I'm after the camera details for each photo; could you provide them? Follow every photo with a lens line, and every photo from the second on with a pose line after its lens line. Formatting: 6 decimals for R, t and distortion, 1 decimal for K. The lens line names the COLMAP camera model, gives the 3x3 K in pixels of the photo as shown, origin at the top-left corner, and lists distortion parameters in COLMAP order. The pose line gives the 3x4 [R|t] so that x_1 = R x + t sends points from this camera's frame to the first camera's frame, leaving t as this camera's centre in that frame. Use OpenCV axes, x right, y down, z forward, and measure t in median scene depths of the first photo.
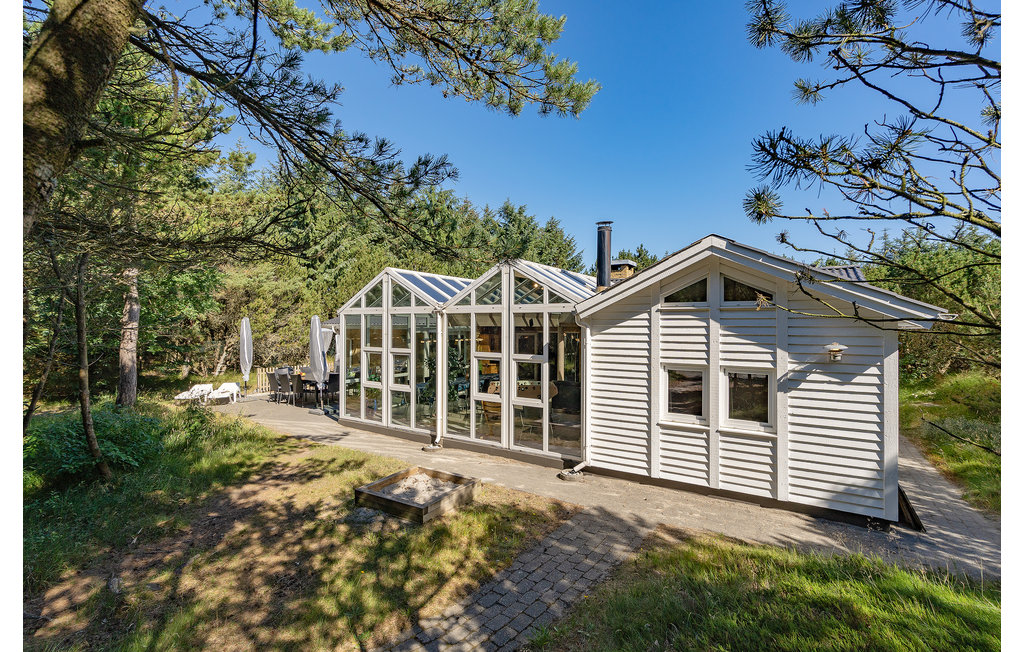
lens RADIAL K [[480.3, 0, 512.0], [0, 480.3, 326.0], [0, 0, 1]] dist [0.025671, -0.000081]
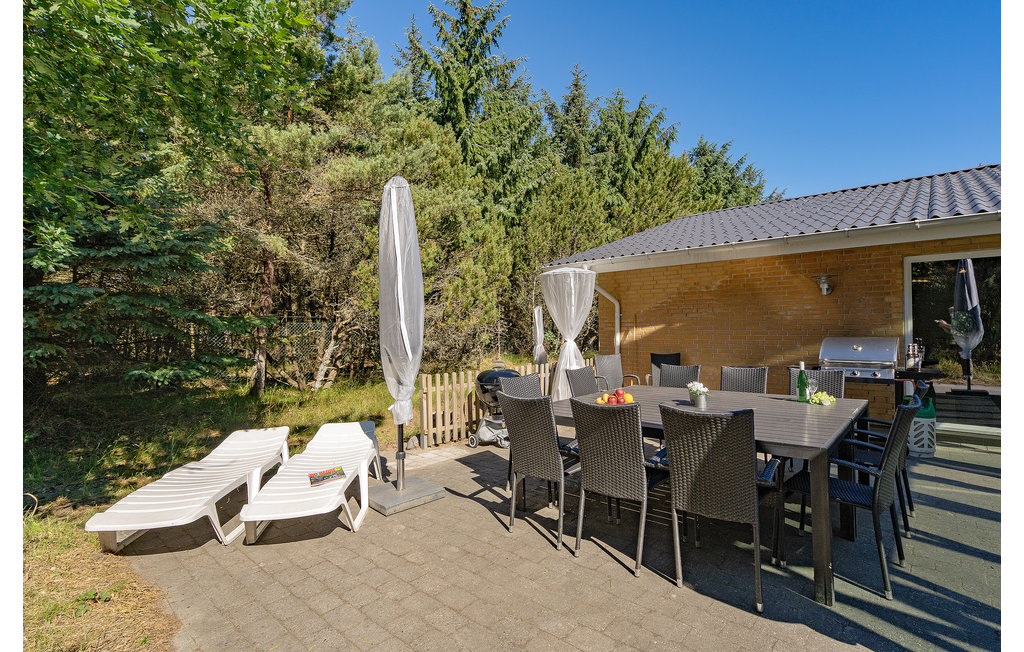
lens RADIAL K [[457.3, 0, 544.1], [0, 457.3, 325.7], [0, 0, 1]] dist [0.021962, -0.000014]
pose [[0.993430, -0.018891, -0.112875, -0.660603], [0.017991, 0.999798, -0.008989, 0.093981], [0.113022, 0.006900, 0.993569, 1.133712]]
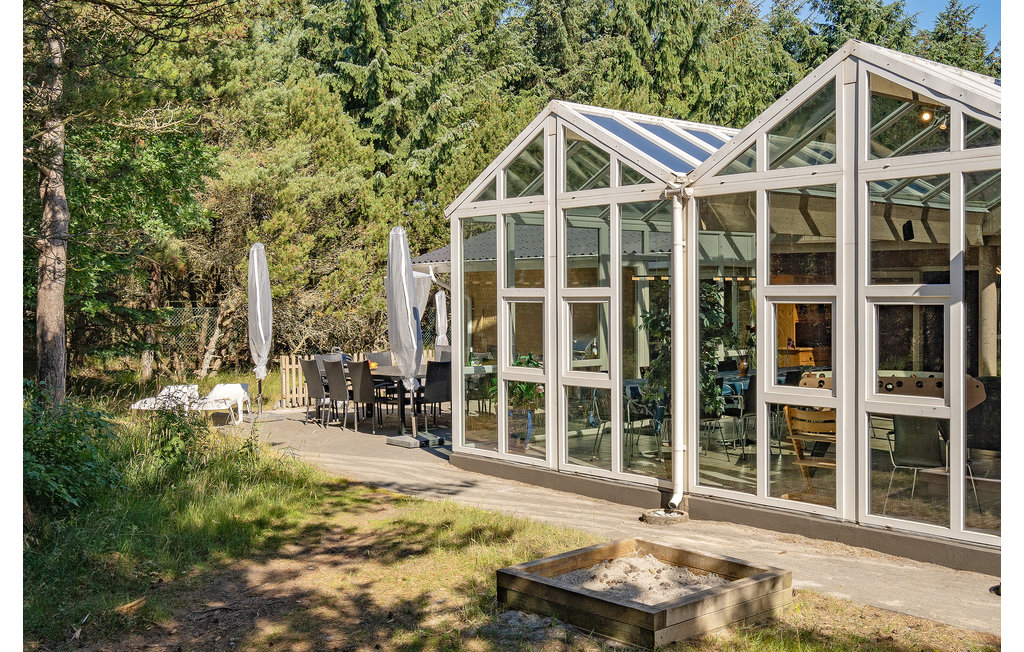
lens RADIAL K [[1145.3, 0, 512.0], [0, 1145.3, 326.0], [0, 0, 1]] dist [0.045689, 0.001153]
pose [[0.961389, -0.004081, -0.275164, -0.015344], [0.011202, 0.999642, 0.024311, 0.054648], [0.274966, -0.026455, 0.961090, 0.002037]]
